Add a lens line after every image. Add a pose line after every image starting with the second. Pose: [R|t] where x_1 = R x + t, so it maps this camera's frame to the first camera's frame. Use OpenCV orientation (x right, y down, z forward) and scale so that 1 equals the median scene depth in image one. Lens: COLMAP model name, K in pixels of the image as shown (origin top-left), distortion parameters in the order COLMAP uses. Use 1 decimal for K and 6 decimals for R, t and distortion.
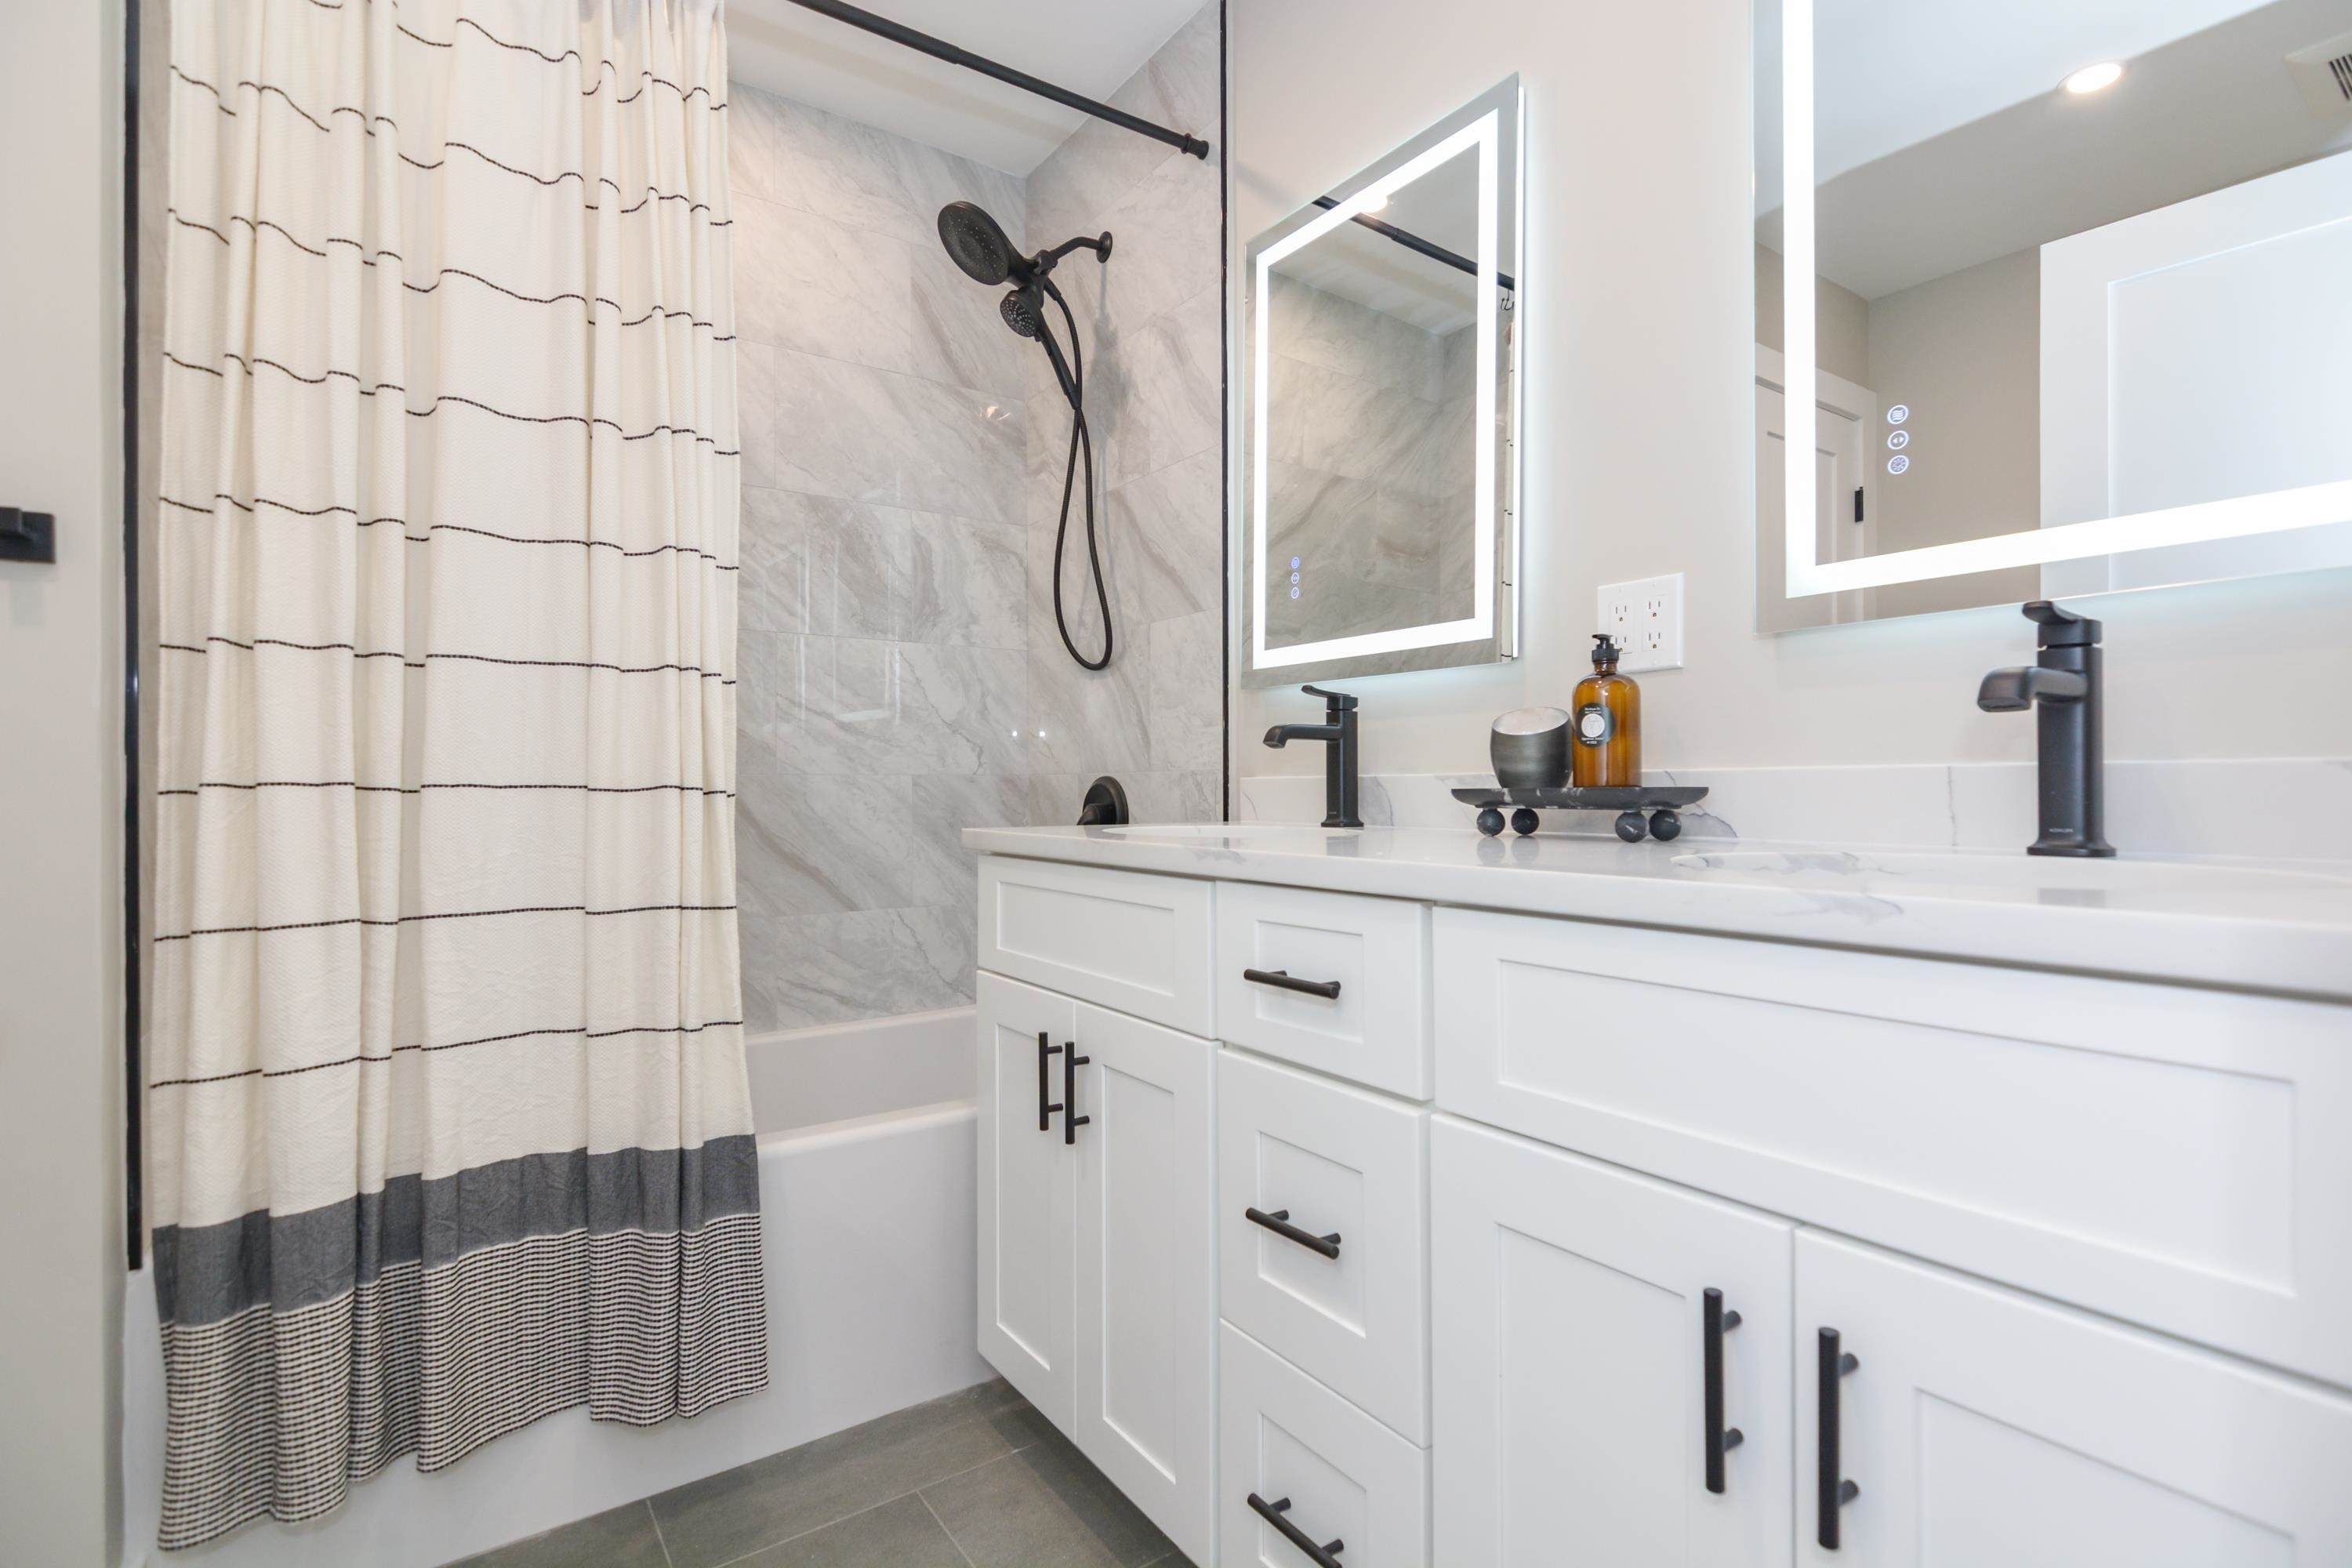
lens RADIAL K [[1129.2, 0, 1173.1], [0, 1129.2, 772.8], [0, 0, 1]] dist [-0.002789, -0.000536]
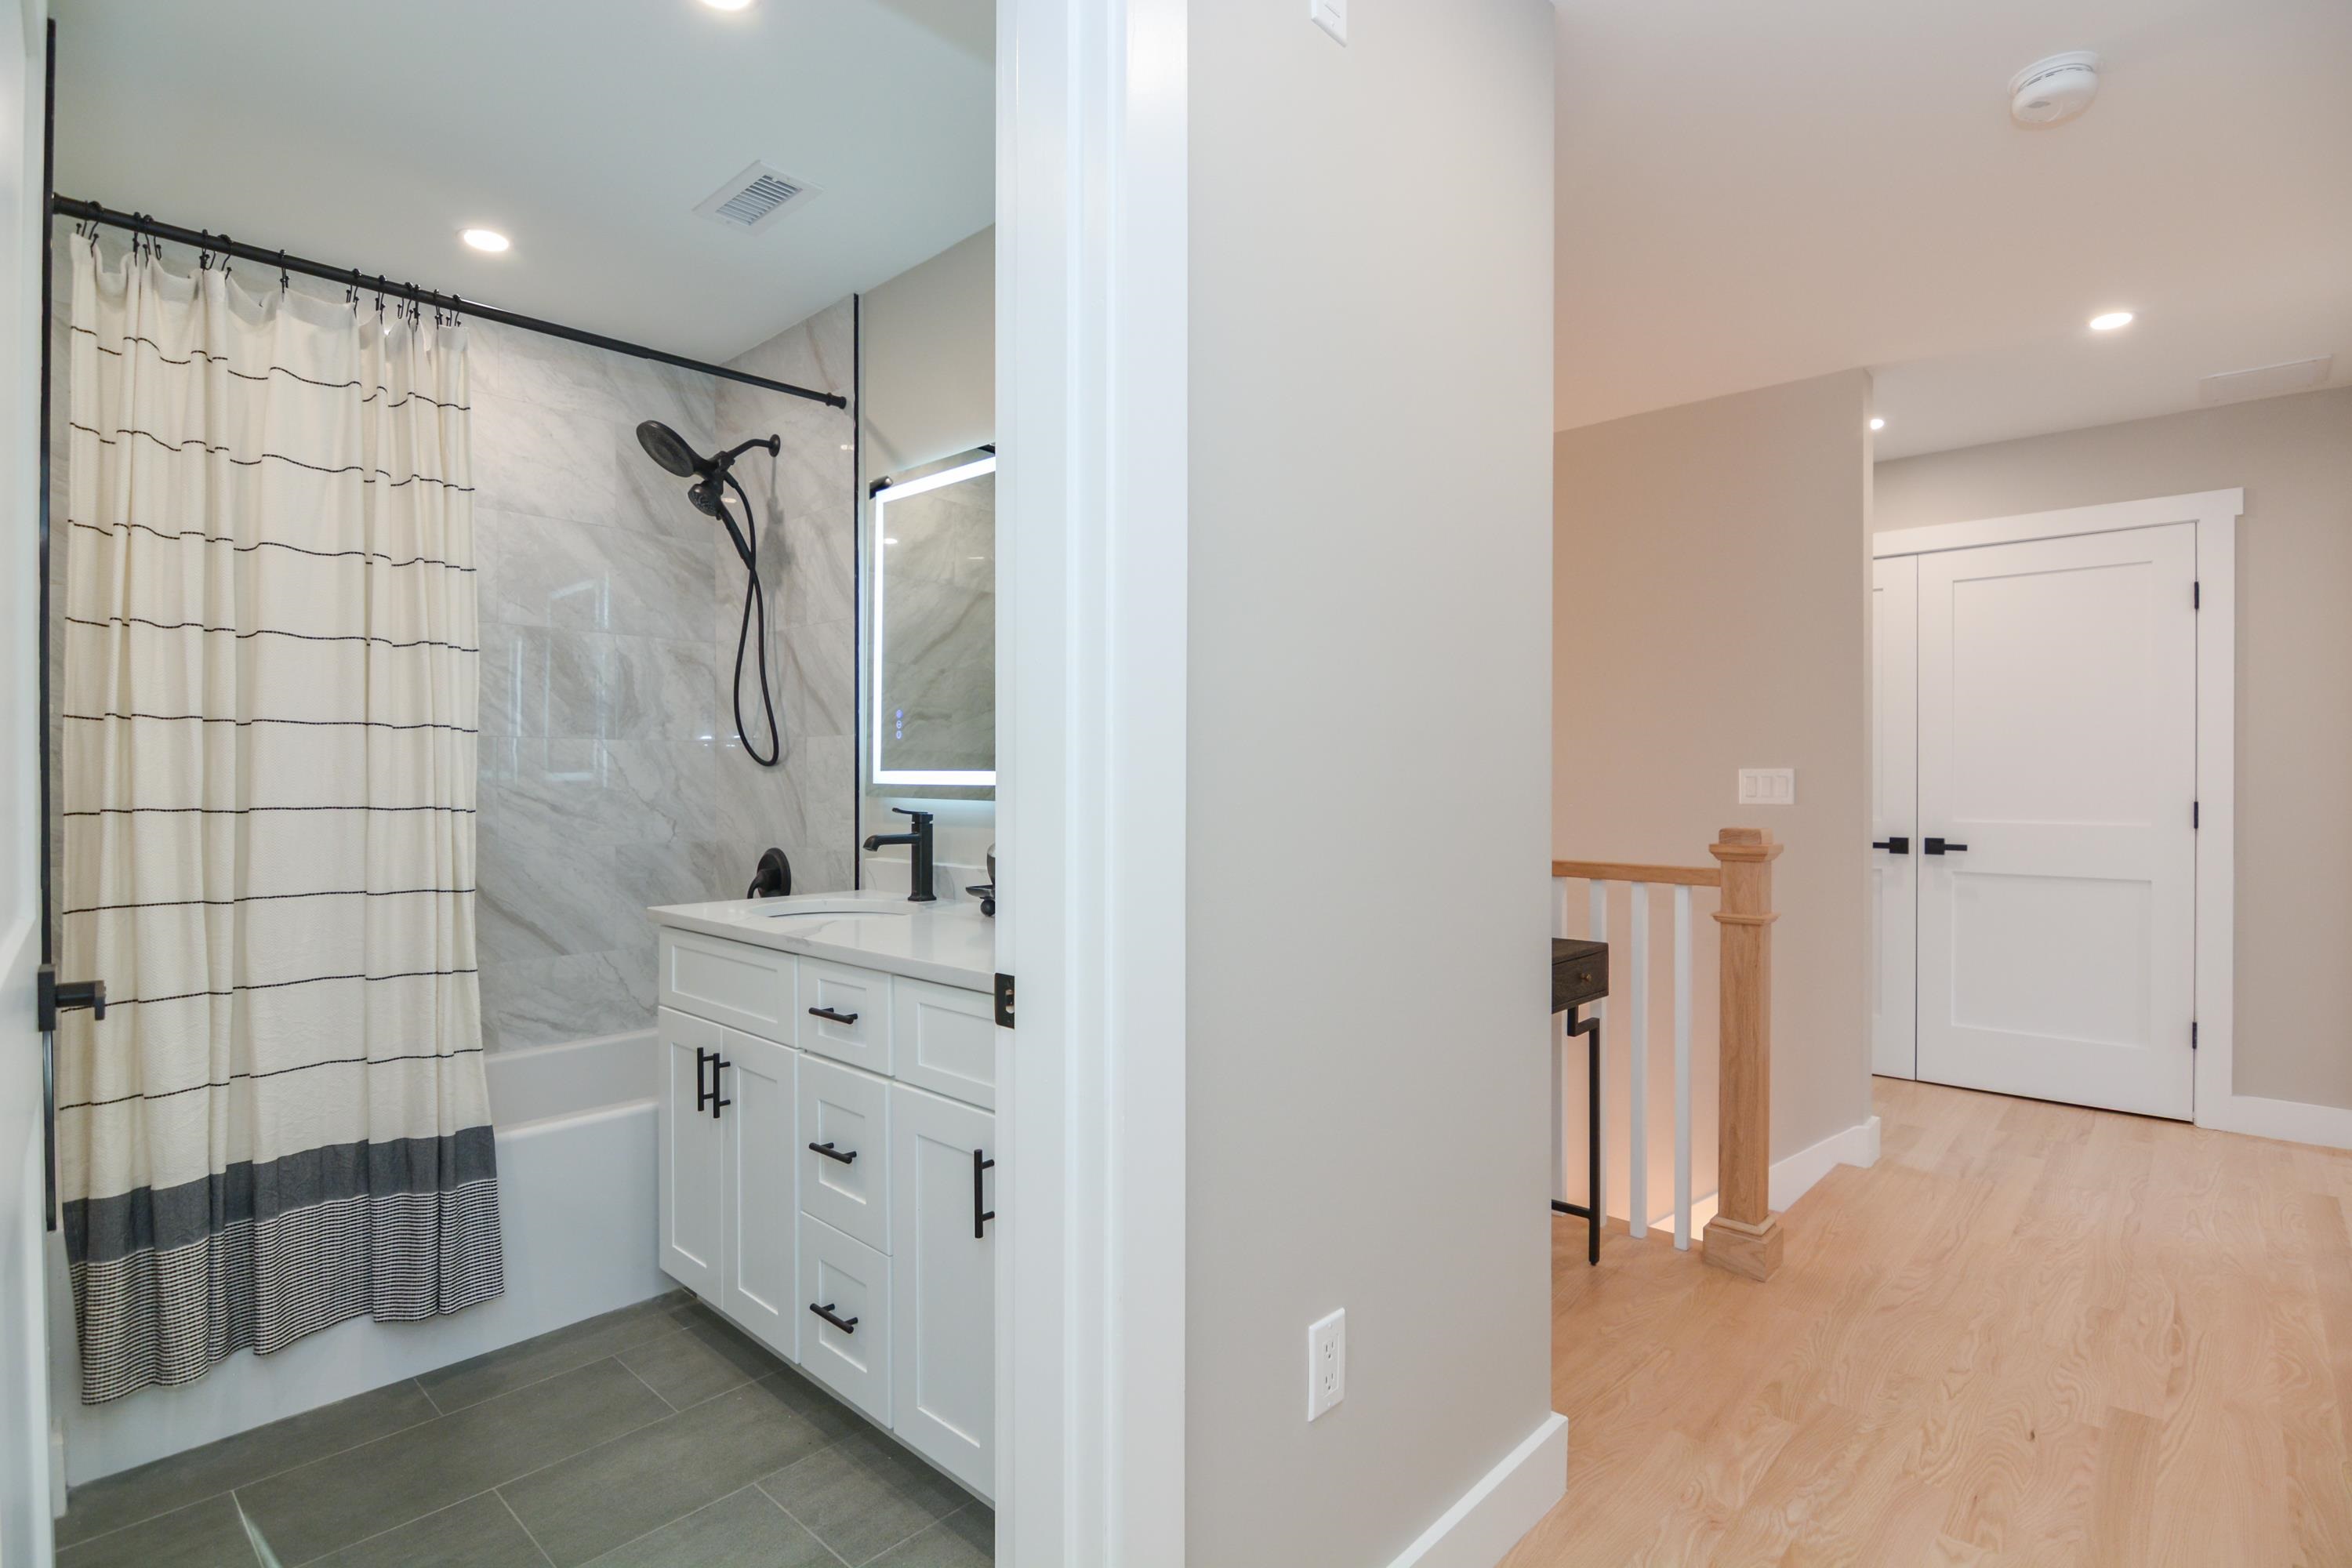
lens RADIAL K [[1129.8, 0, 1176.0], [0, 1129.8, 784.0], [0, 0, 1]] dist [-0.016066, -0.000490]
pose [[0.974932, 0.005229, 0.222442, 0.166639], [-0.008066, 0.999897, 0.011849, -0.146061], [-0.222358, -0.013346, 0.974874, -0.607379]]
